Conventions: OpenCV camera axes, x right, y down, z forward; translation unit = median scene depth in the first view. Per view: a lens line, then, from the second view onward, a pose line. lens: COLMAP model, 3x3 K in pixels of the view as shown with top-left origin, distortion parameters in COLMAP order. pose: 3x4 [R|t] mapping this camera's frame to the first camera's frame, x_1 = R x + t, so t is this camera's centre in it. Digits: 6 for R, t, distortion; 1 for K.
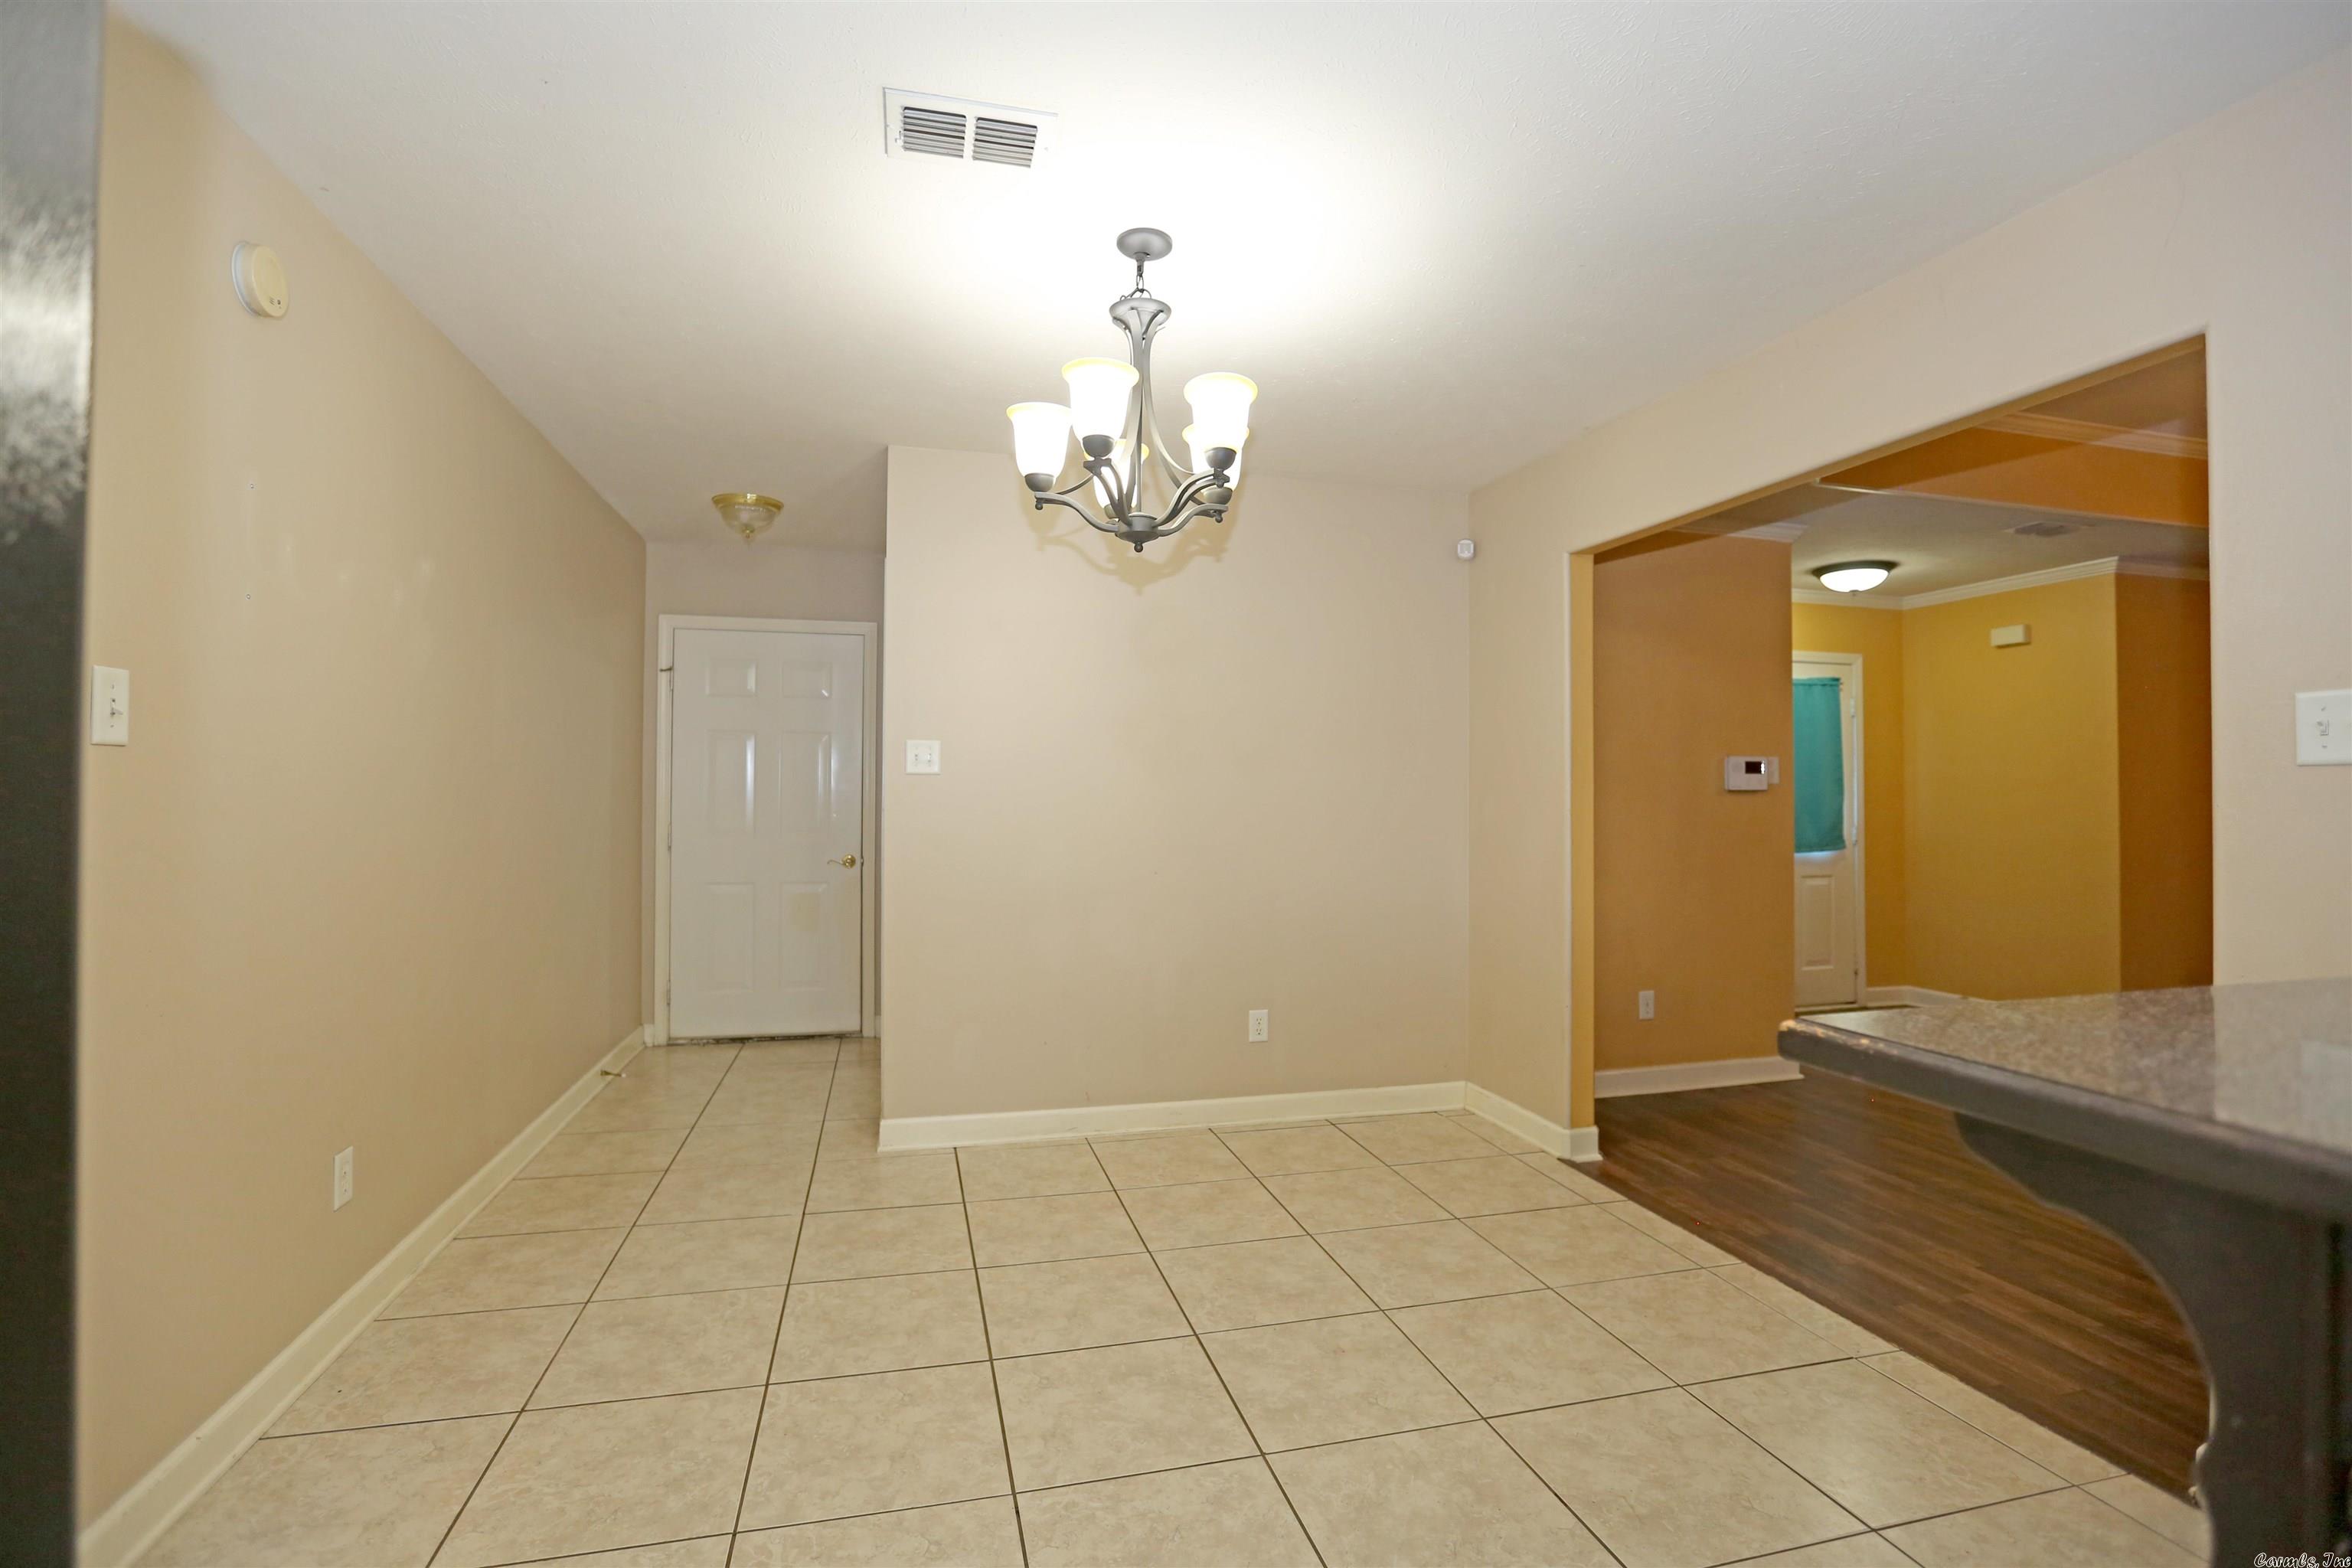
lens RADIAL K [[1065.5, 0, 1171.6], [0, 1065.5, 780.2], [0, 0, 1]] dist [-0.060029, 0.023552]
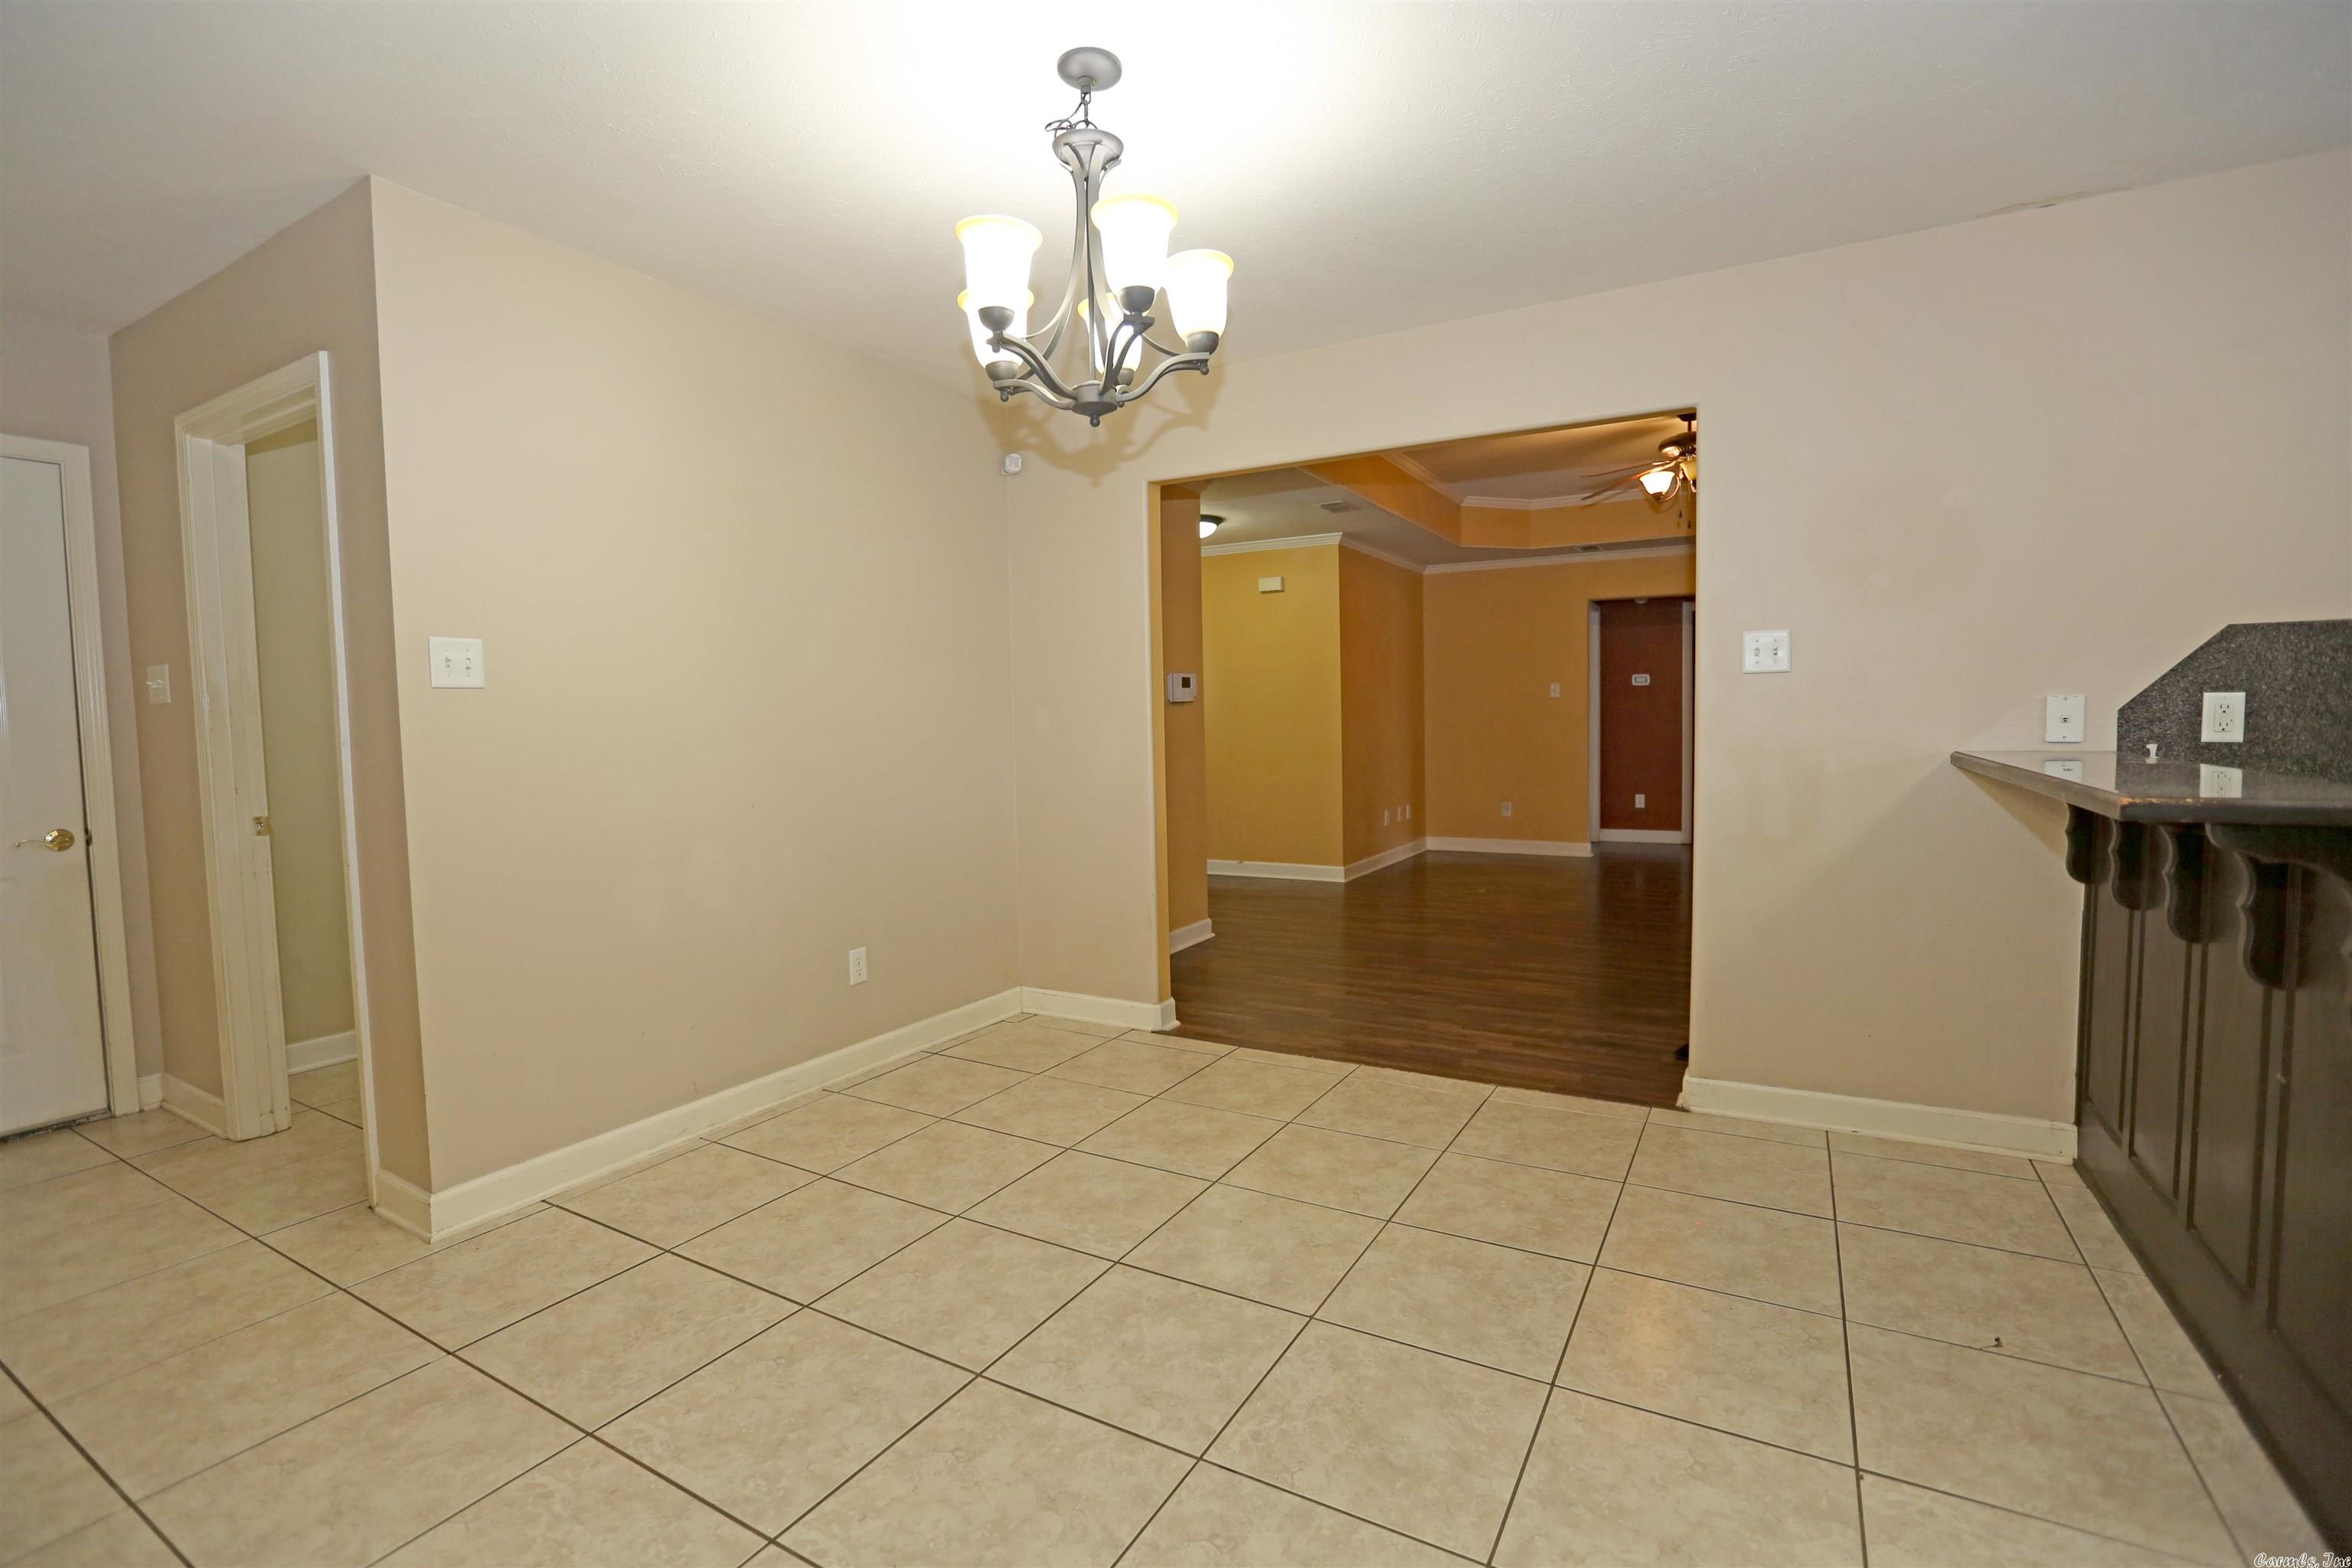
lens RADIAL K [[1065.5, 0, 1171.6], [0, 1065.5, 780.2], [0, 0, 1]] dist [-0.060029, 0.023552]
pose [[0.703626, -0.061799, 0.707878, -0.499036], [0.012440, 0.997129, 0.074687, 0.012044], [-0.710462, -0.043746, 0.702375, 0.252392]]
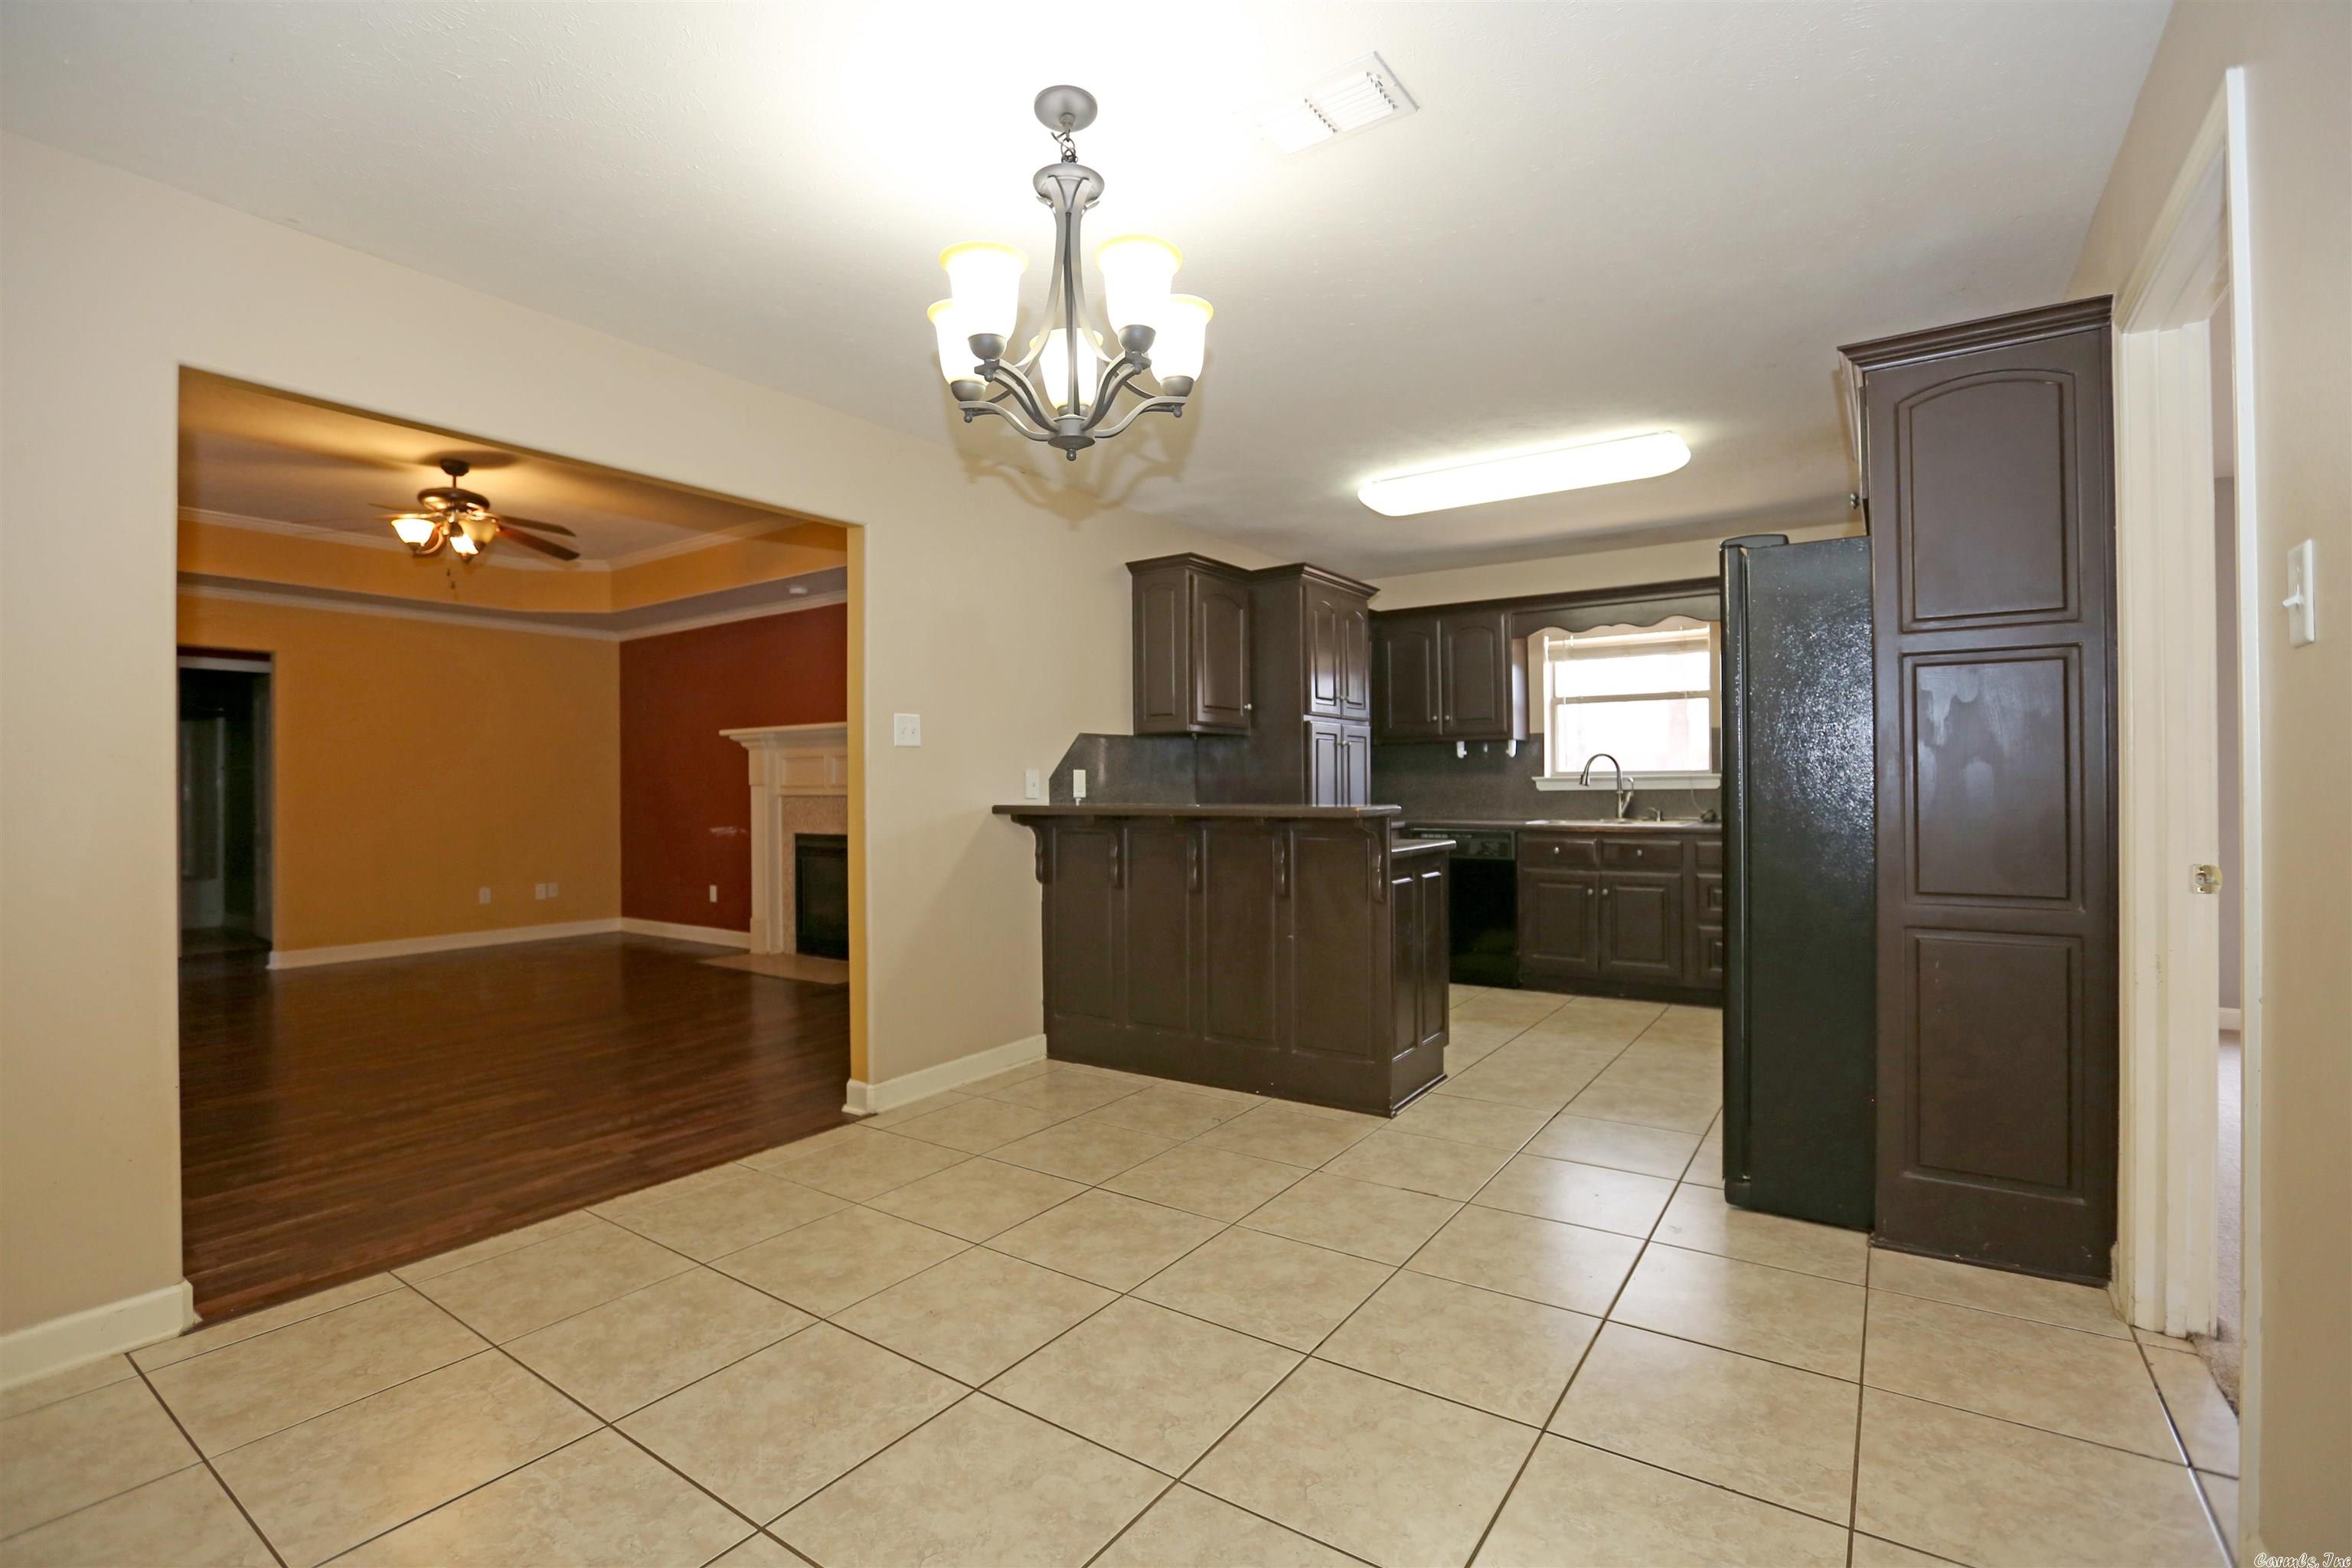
lens RADIAL K [[1065.5, 0, 1171.6], [0, 1065.5, 780.2], [0, 0, 1]] dist [-0.060029, 0.023552]
pose [[-0.652966, 0.002920, 0.757382, -0.587226], [-0.005889, 0.999943, -0.008932, 0.043612], [-0.757364, -0.010292, -0.652911, 1.189052]]
